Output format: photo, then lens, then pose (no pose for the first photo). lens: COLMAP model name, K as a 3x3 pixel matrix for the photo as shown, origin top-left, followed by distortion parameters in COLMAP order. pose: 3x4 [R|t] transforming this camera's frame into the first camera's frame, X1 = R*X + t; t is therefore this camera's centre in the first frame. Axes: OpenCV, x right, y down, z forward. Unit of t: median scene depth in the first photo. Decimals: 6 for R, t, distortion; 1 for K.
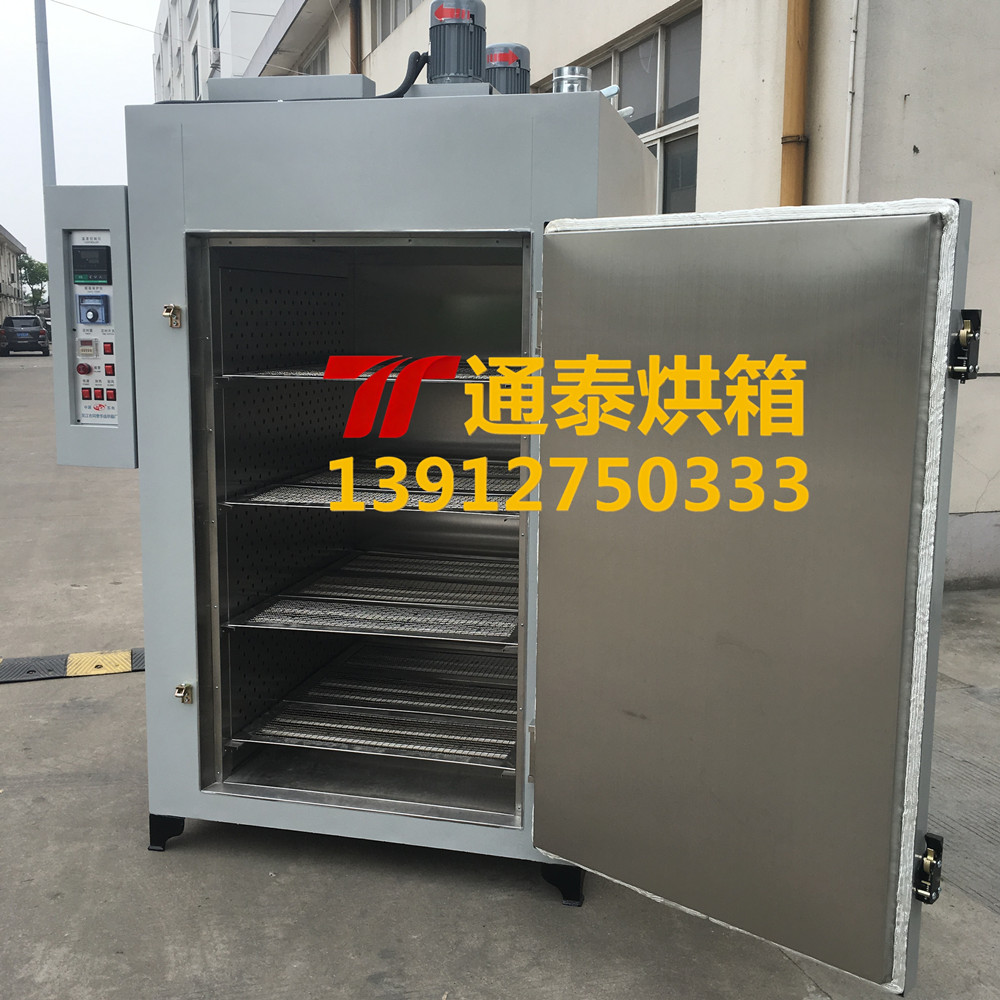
lens RADIAL K [[1147.5, 0, 504.5], [0, 1147.5, 502.7], [0, 0, 1]] dist [0.038747, 0.000000]
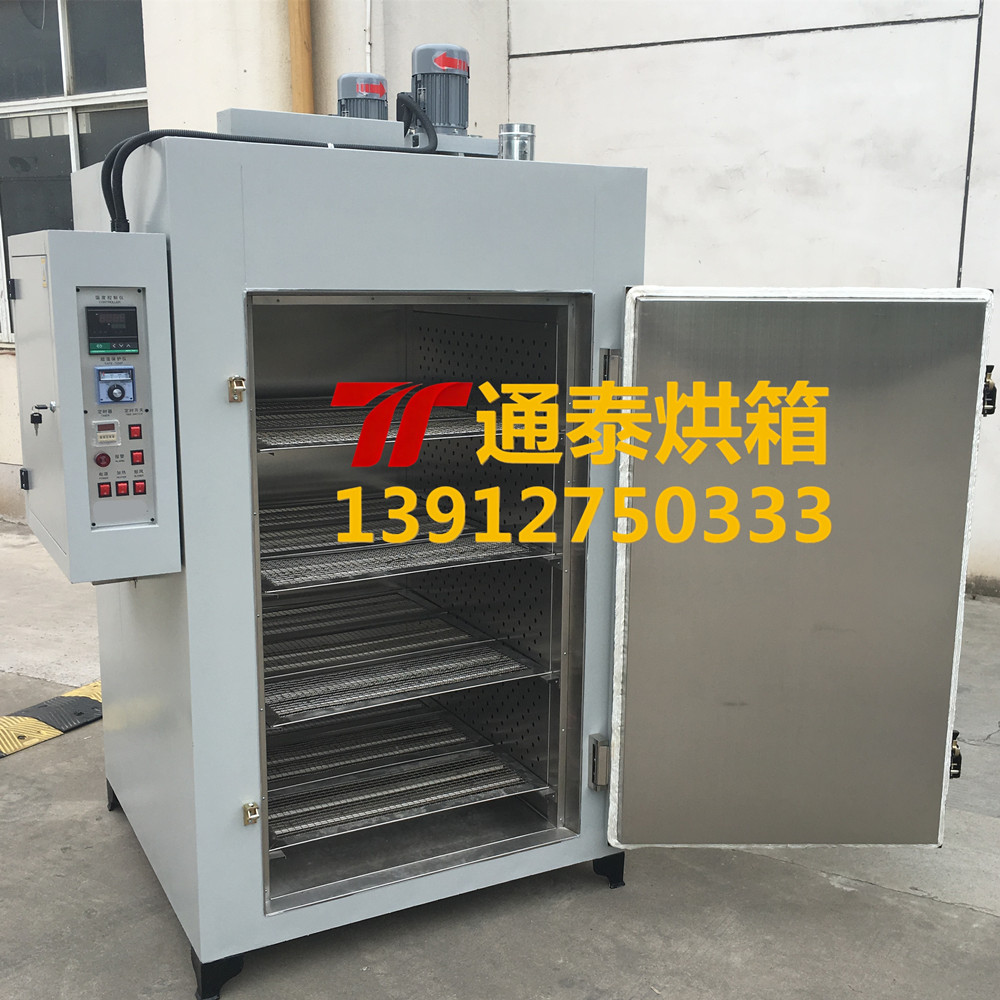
lens RADIAL K [[1147.5, 0, 533.8], [0, 1147.5, 517.4], [0, 0, 1]] dist [0.038747, 0.000000]
pose [[0.740991, -0.142596, 0.656200, -0.674491], [0.104806, 0.989777, 0.096736, -0.122682], [-0.663286, -0.002907, 0.748361, 0.205115]]
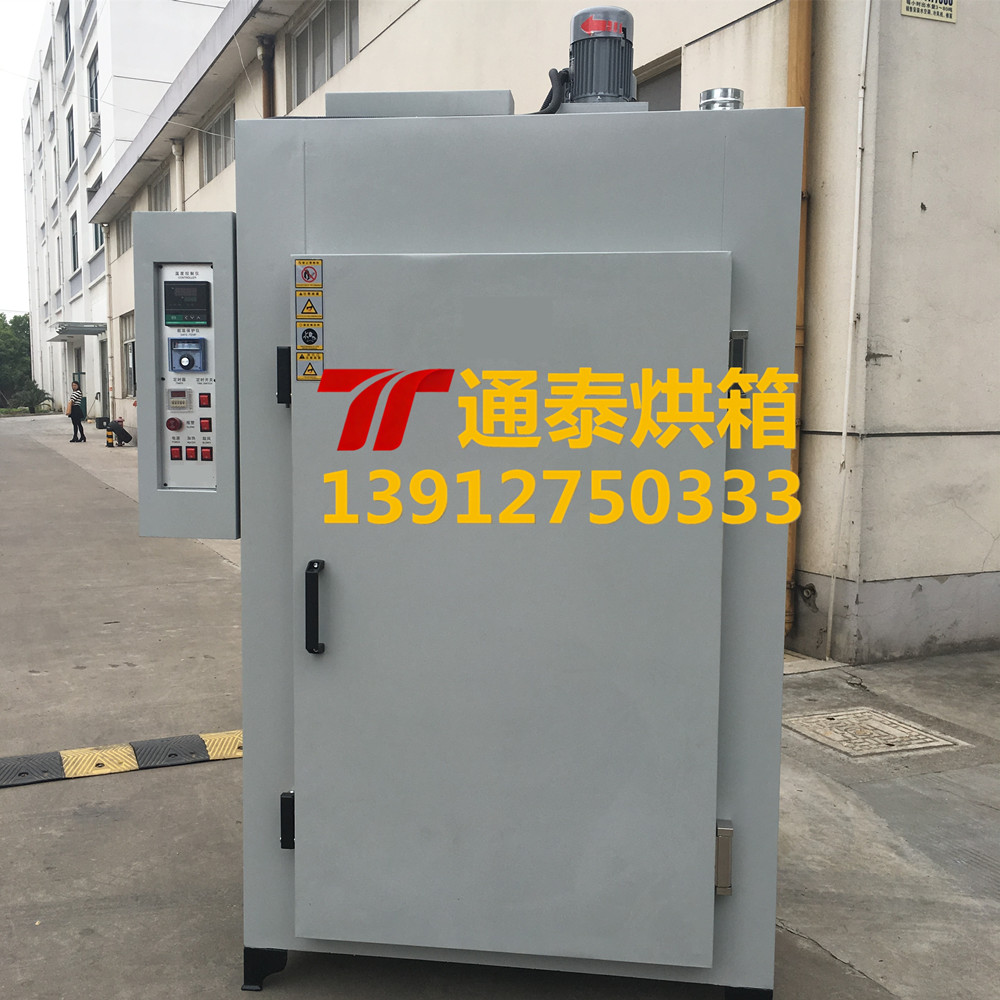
lens RADIAL K [[1147.5, 0, 504.3], [0, 1147.5, 519.2], [0, 0, 1]] dist [0.038747, 0.000000]
pose [[0.994859, -0.013412, 0.100382, -0.207924], [0.017797, 0.998920, -0.042915, -0.004450], [-0.099698, 0.044481, 0.994023, 0.129243]]
